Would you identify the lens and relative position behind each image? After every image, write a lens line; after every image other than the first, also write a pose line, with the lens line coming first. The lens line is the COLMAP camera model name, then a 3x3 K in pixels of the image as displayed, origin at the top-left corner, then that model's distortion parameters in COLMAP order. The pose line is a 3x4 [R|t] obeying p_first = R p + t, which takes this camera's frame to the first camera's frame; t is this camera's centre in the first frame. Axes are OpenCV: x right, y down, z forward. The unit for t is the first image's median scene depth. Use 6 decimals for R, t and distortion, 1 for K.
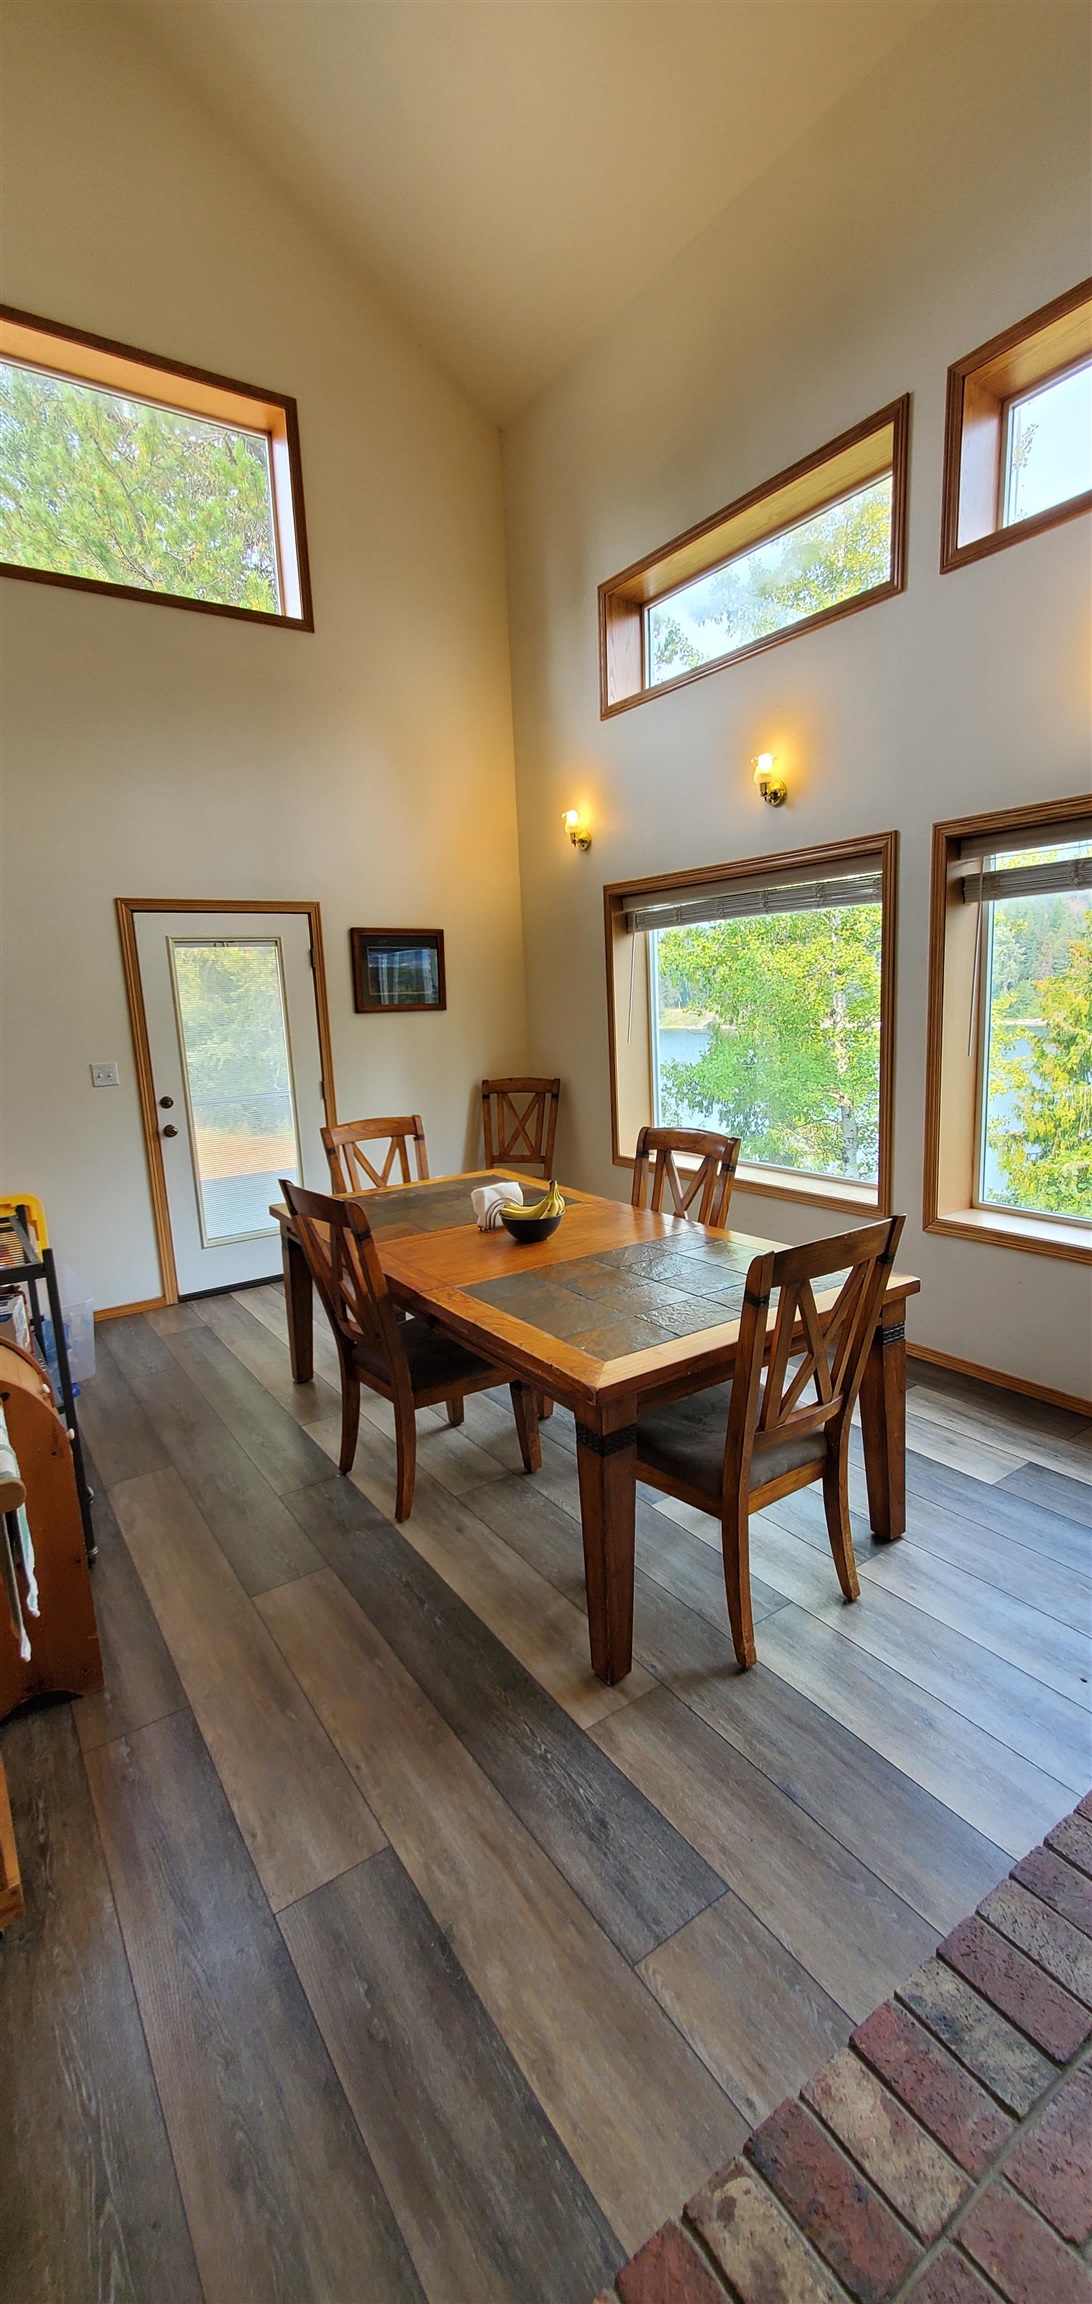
lens RADIAL K [[921.4, 0, 553.3], [0, 921.4, 1150.3], [0, 0, 1]] dist [0.001353, -0.000519]
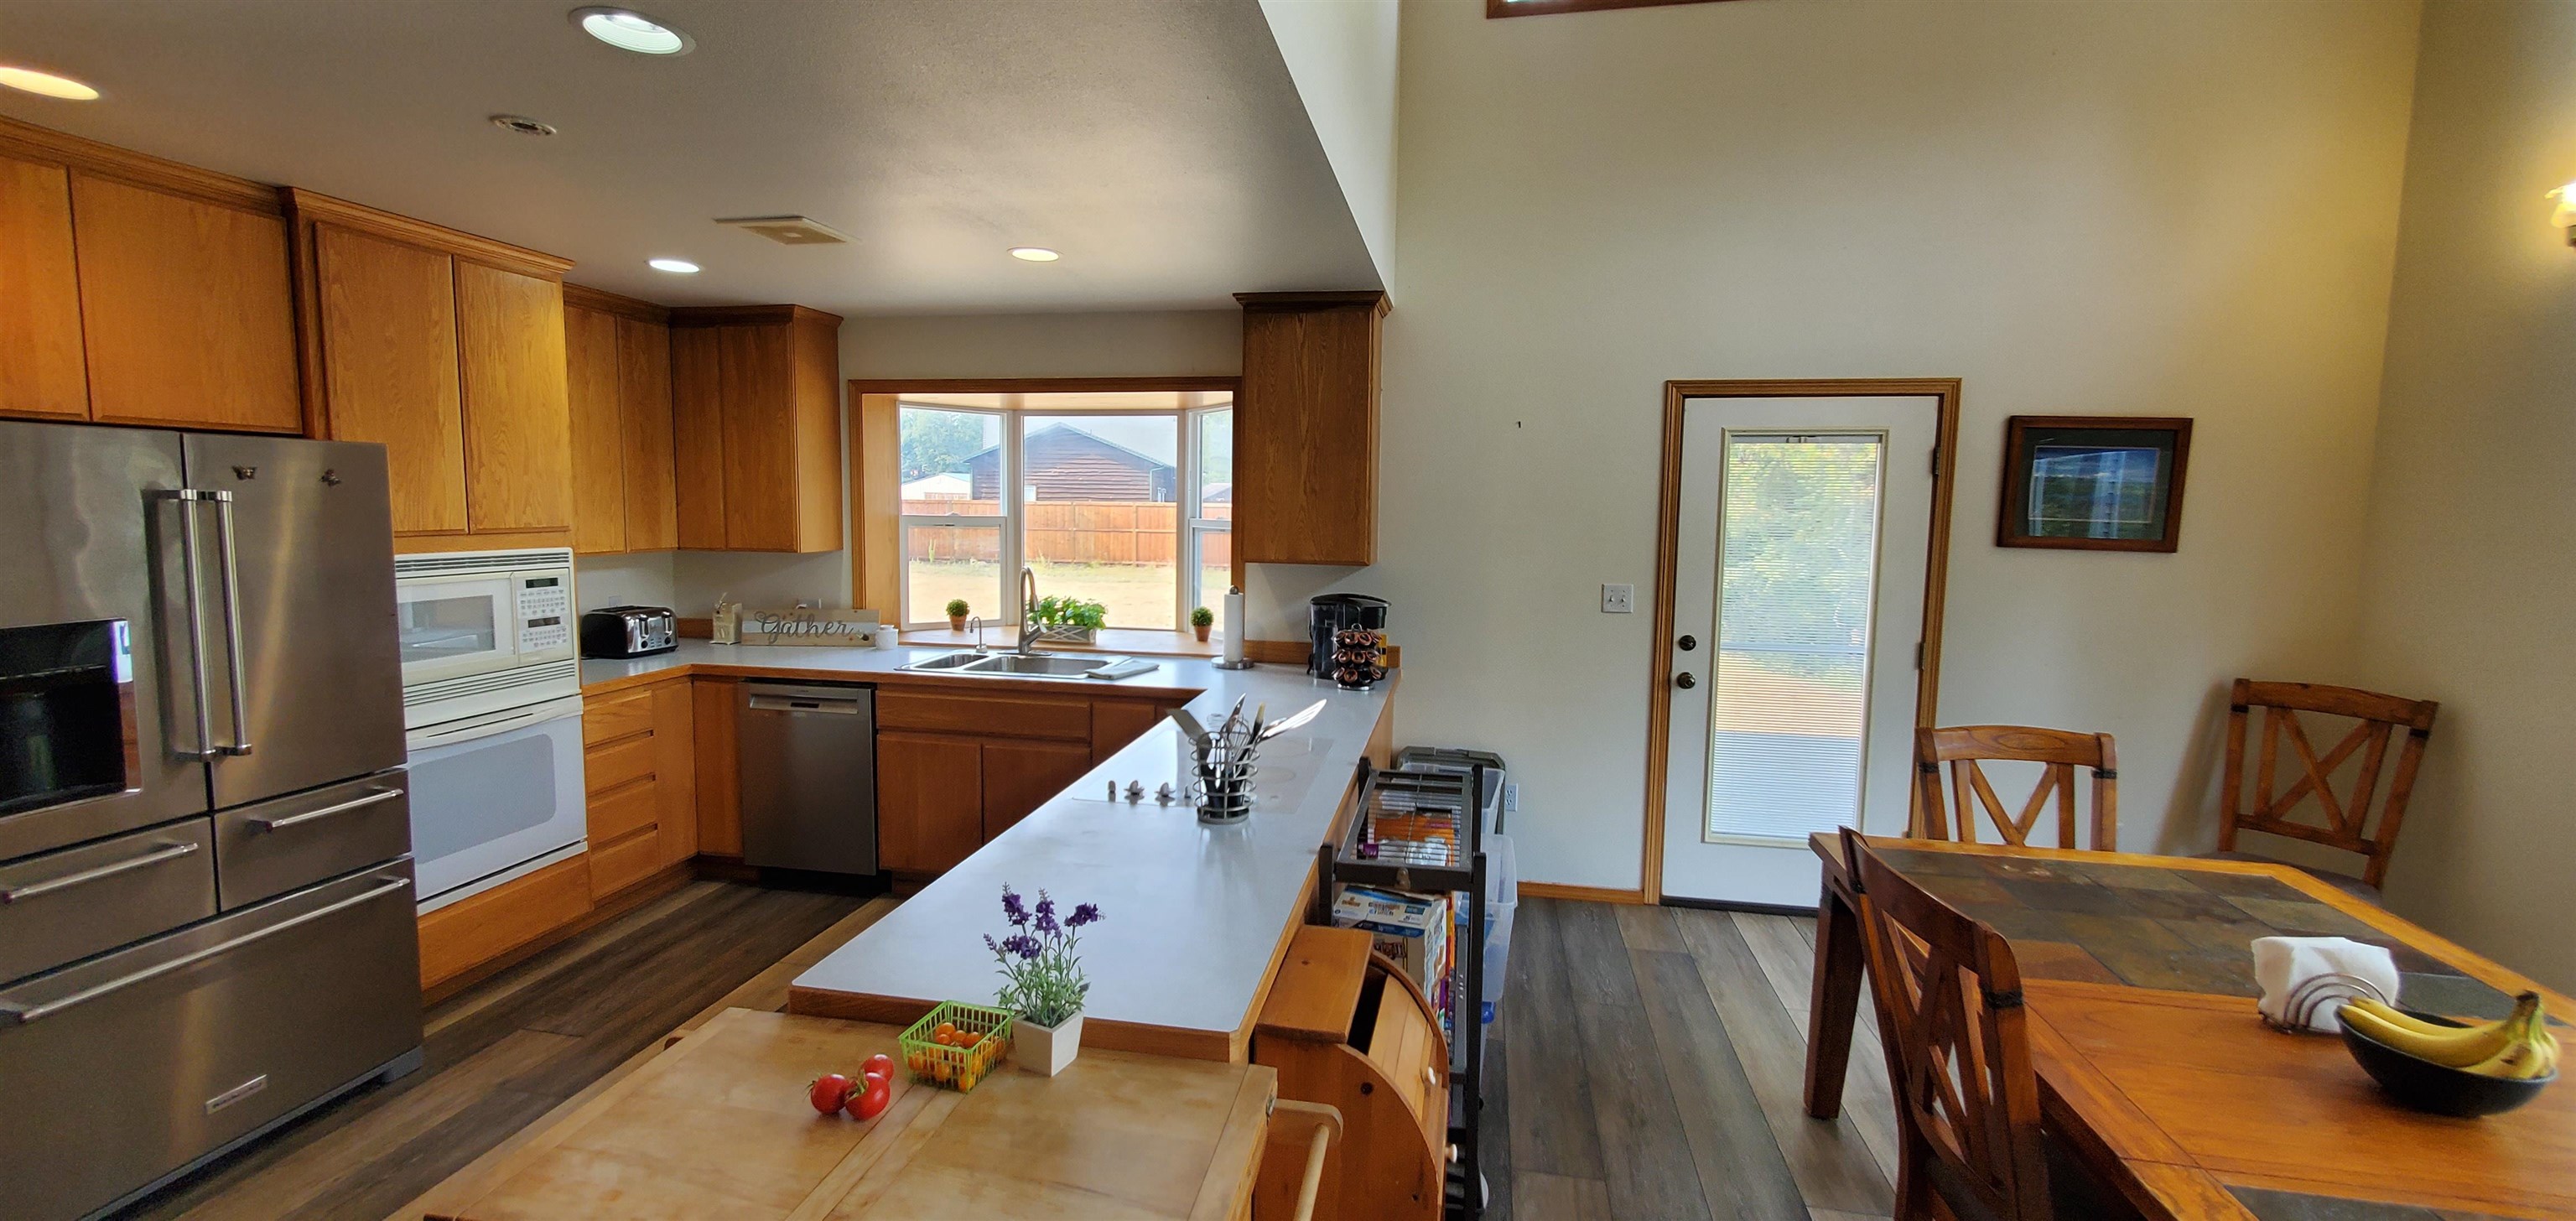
lens RADIAL K [[1030.2, 0, 1287.7], [0, 1030.2, 596.3], [0, 0, 1]] dist [0.001353, -0.000519]
pose [[0.705944, 0.117288, -0.698489, -0.065171], [-0.165266, 0.986248, -0.001422, -0.035948], [0.688716, 0.116440, 0.715620, 0.165468]]
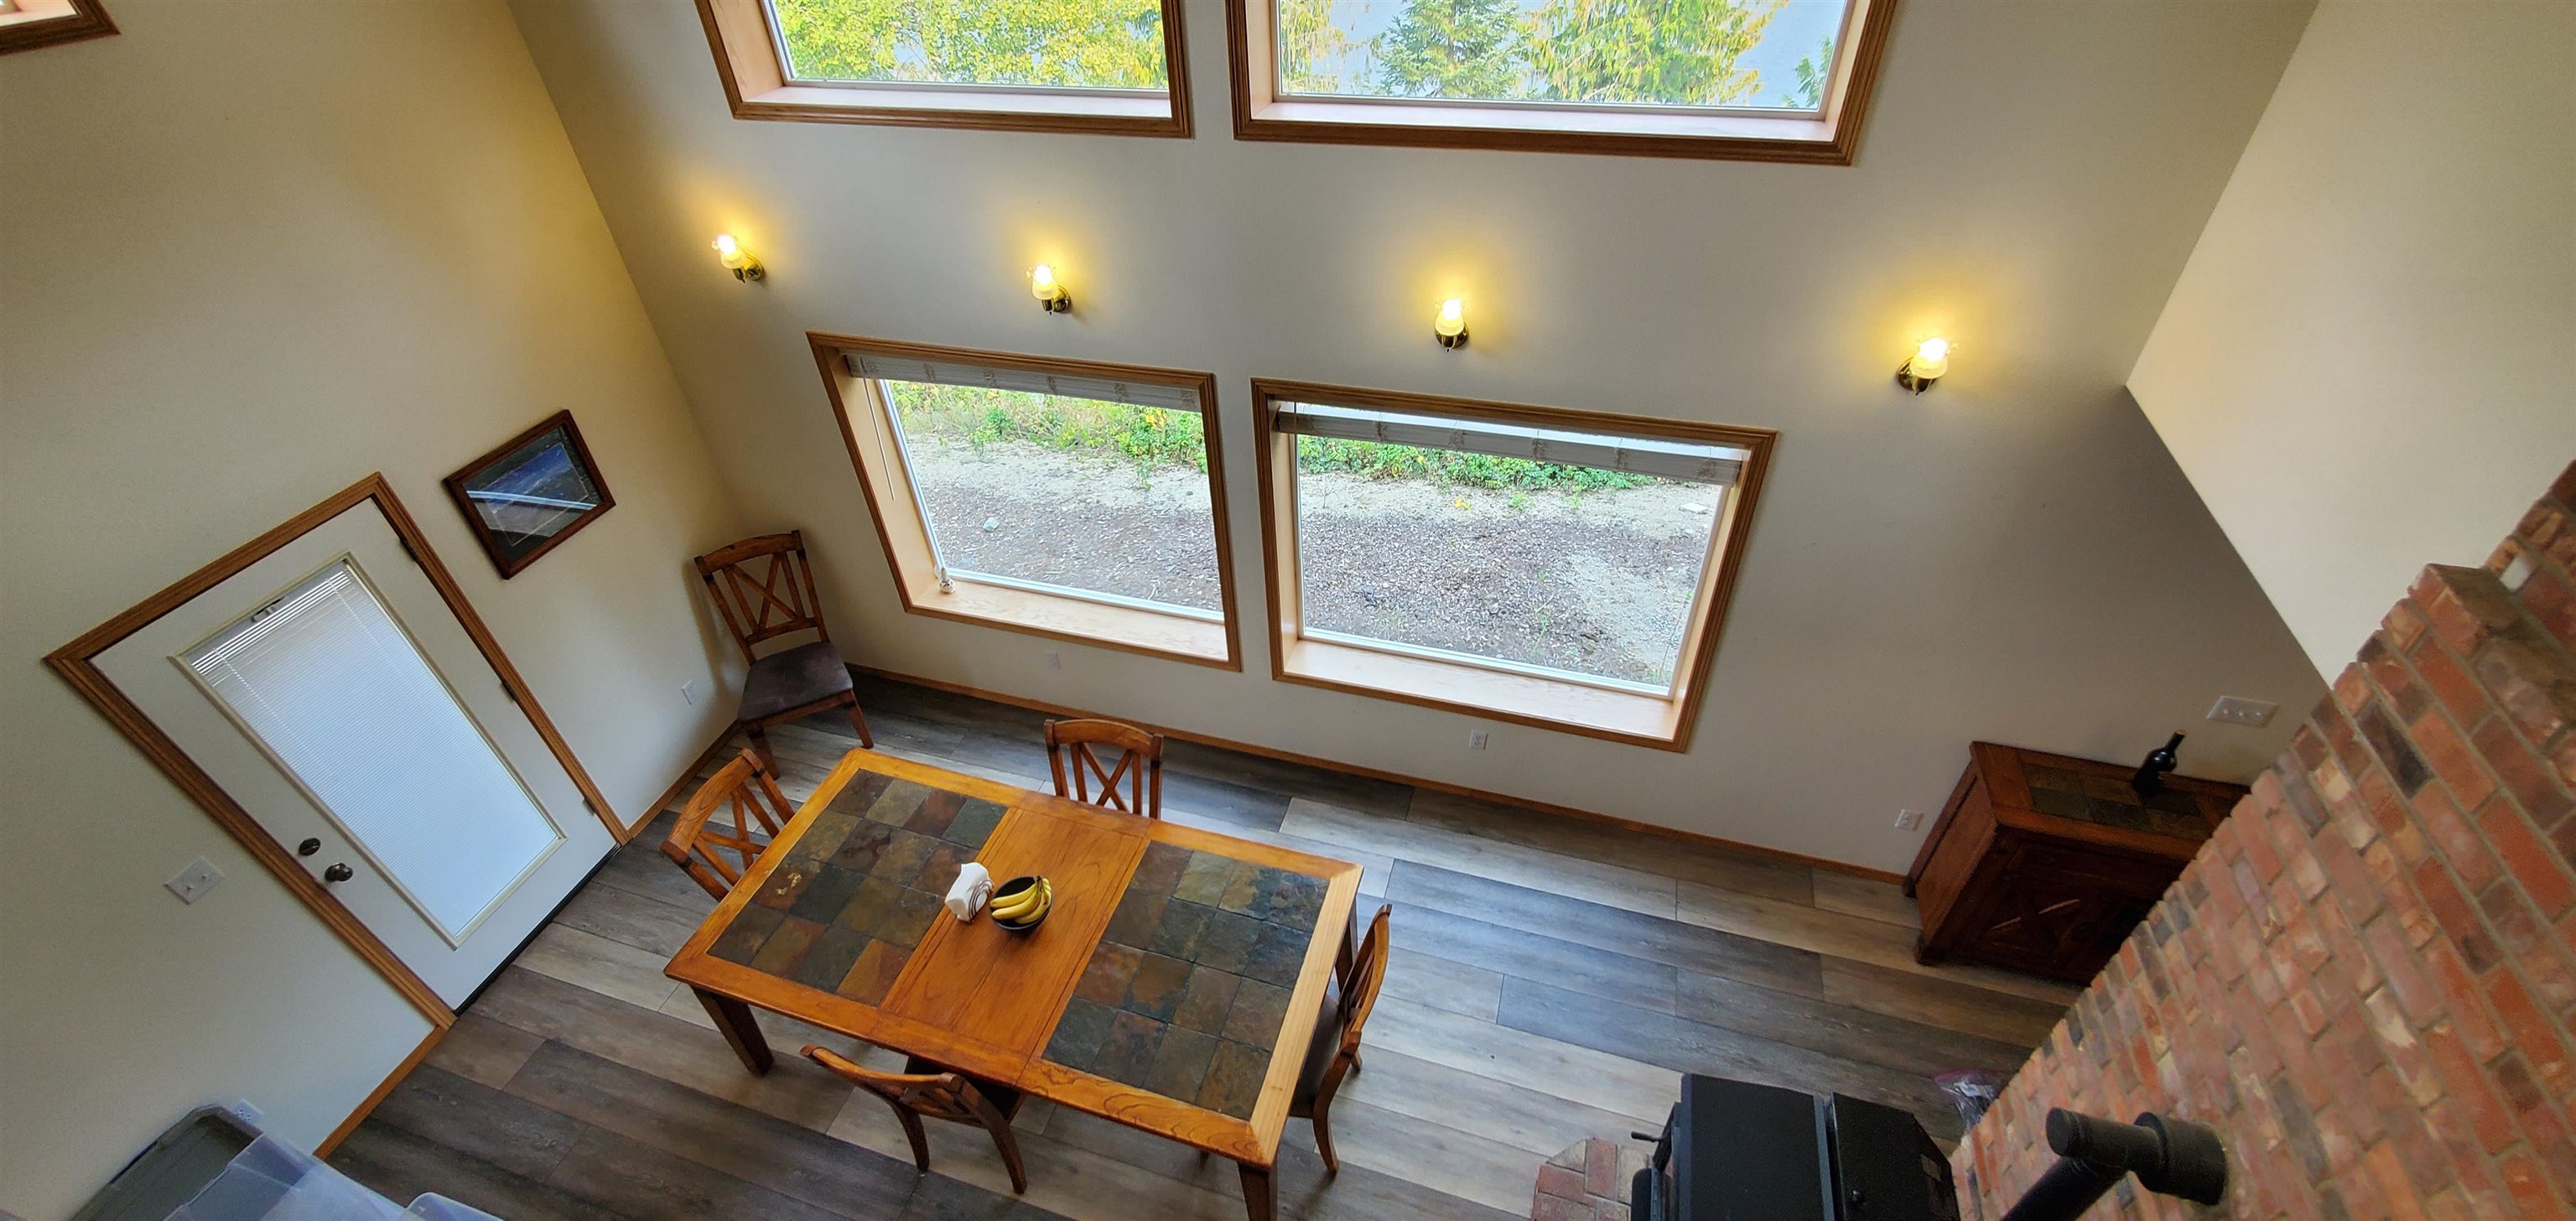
lens RADIAL K [[1030.2, 0, 1277.5], [0, 1030.2, 603.7], [0, 0, 1]] dist [0.001353, -0.000519]
pose [[0.786561, -0.383727, 0.483814, -0.159513], [0.119654, 0.863347, 0.490219, -0.529331], [-0.605810, -0.327697, 0.724989, 0.059080]]
